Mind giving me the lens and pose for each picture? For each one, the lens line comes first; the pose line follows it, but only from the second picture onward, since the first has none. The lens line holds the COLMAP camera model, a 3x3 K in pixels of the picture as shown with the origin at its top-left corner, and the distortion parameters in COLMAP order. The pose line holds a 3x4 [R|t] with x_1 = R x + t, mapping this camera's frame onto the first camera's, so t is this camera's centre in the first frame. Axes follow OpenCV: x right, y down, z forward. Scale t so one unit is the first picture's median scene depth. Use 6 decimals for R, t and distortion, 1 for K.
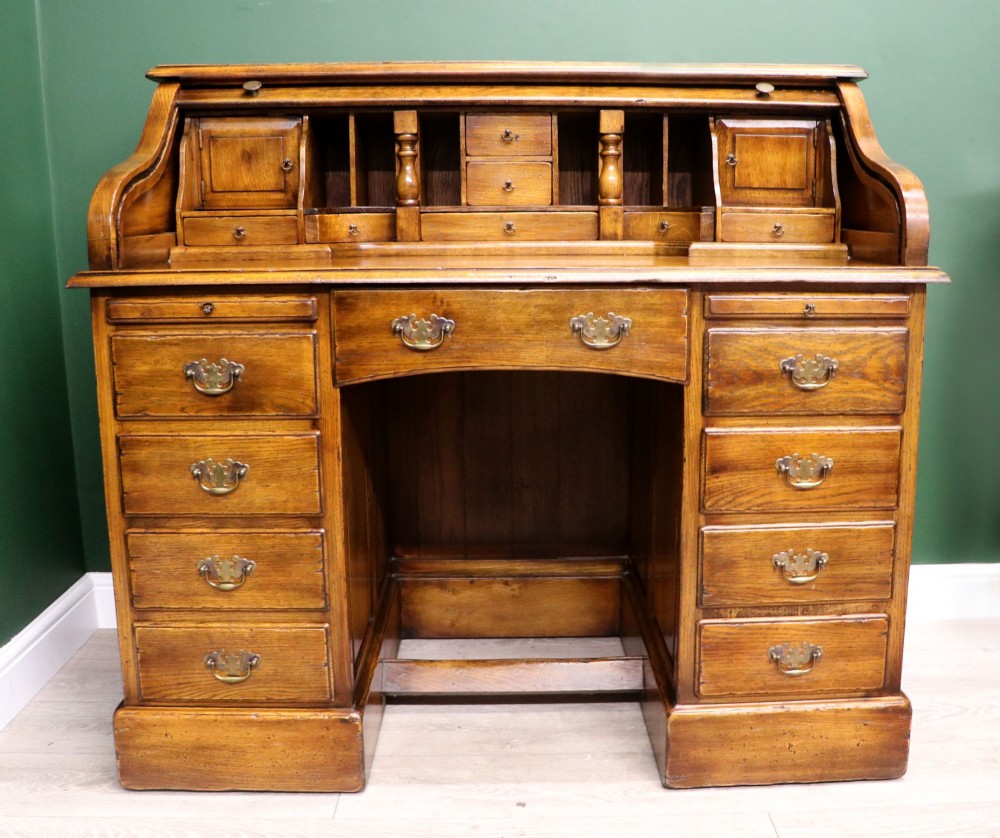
lens RADIAL K [[1128.2, 0, 548.6], [0, 1128.2, 419.0], [0, 0, 1]] dist [-0.189178, 0.150026]
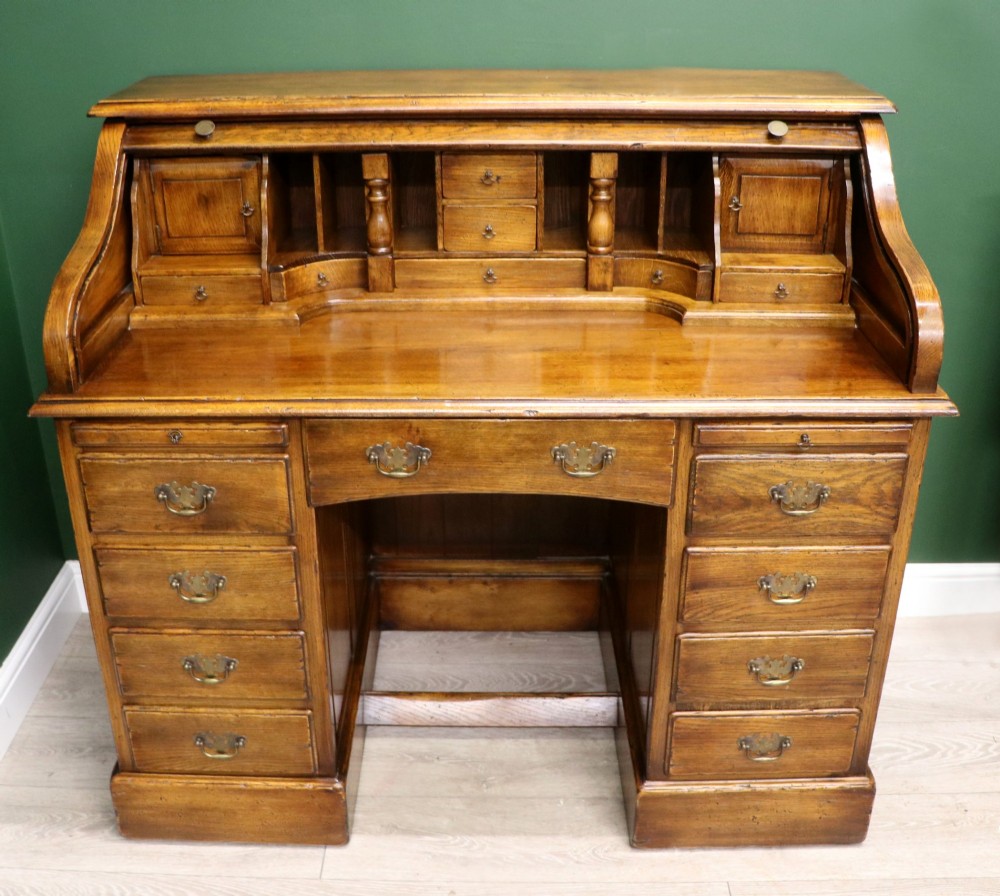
lens RADIAL K [[1196.3, 0, 464.6], [0, 1196.3, 462.6], [0, 0, 1]] dist [-0.190905, 0.154401]
pose [[0.998261, 0.016834, -0.056495, 0.002582], [-0.001087, 0.963452, 0.267878, -0.314596], [0.058940, -0.267351, 0.961795, 0.014073]]
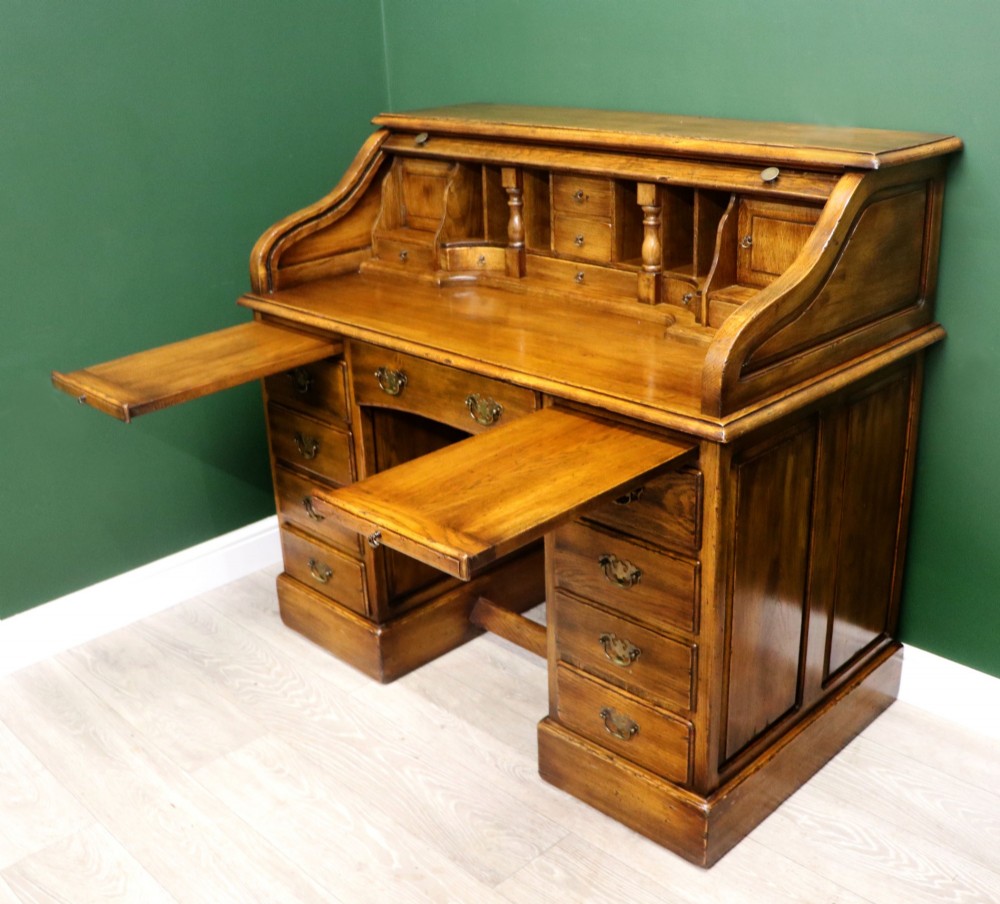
lens RADIAL K [[1196.3, 0, 464.6], [0, 1196.3, 466.6], [0, 0, 1]] dist [-0.190905, 0.154401]
pose [[0.650277, 0.260771, -0.713540, 0.873211], [-0.094276, 0.959681, 0.264809, -0.323536], [0.753825, -0.104930, 0.648643, 0.130576]]
